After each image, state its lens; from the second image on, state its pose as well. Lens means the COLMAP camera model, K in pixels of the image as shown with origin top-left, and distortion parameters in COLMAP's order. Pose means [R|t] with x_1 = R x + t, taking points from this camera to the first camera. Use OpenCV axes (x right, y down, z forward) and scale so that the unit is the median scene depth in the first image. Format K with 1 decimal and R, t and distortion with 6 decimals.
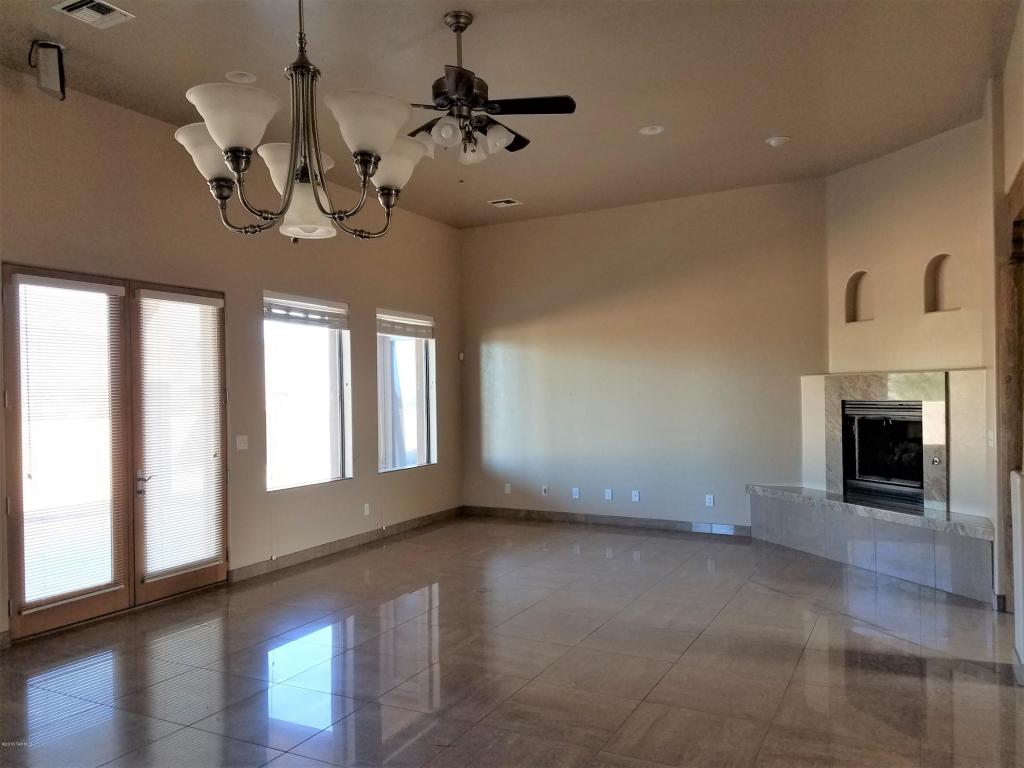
lens RADIAL K [[775.4, 0, 515.2], [0, 775.4, 390.7], [0, 0, 1]] dist [0.116863, -0.048377]
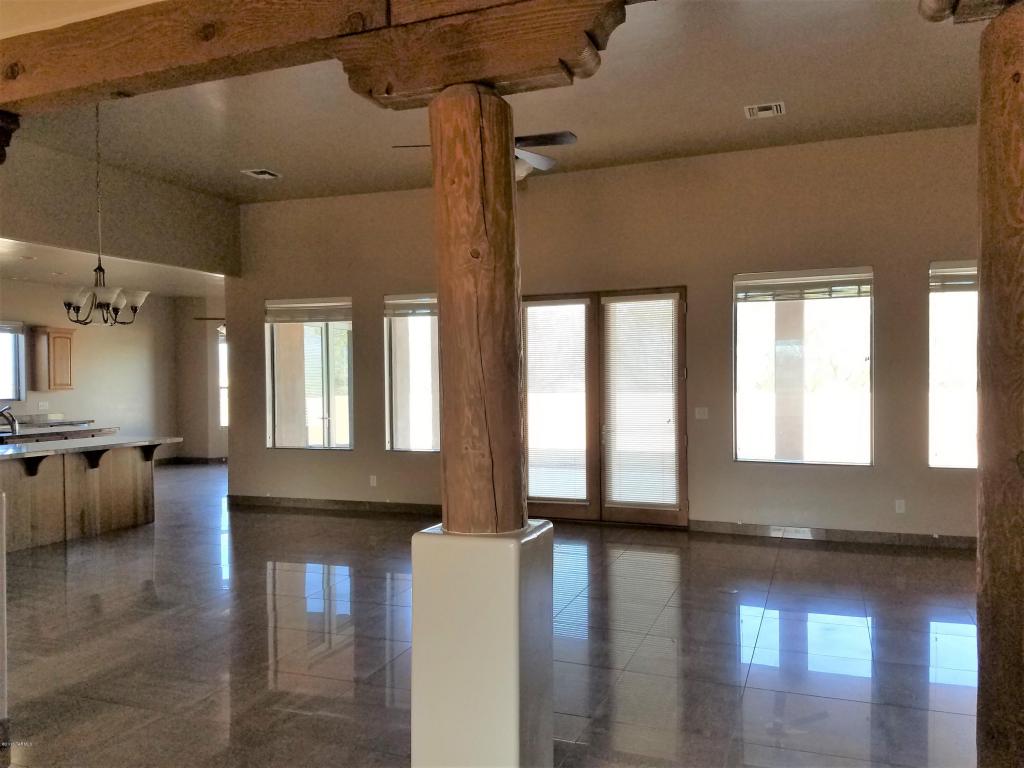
lens RADIAL K [[775.4, 0, 507.5], [0, 775.4, 375.7], [0, 0, 1]] dist [0.116863, -0.048377]
pose [[0.100475, 0.013030, -0.994854, 0.675922], [0.015329, 0.999775, 0.014642, -0.008712], [0.994821, -0.016721, 0.100253, 0.533157]]
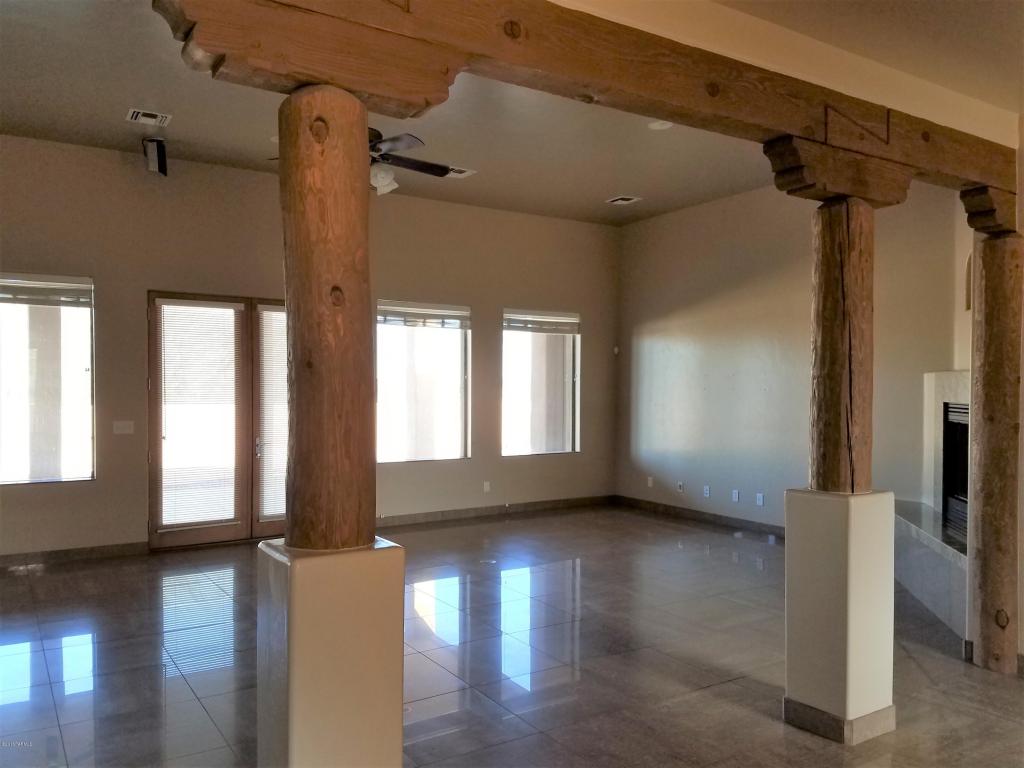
lens RADIAL K [[775.4, 0, 502.1], [0, 775.4, 390.2], [0, 0, 1]] dist [0.116863, -0.048377]
pose [[0.871594, 0.021024, -0.489778, 0.420313], [-0.014943, 0.999755, 0.016323, -0.008074], [0.490001, -0.006908, 0.871694, 0.034164]]
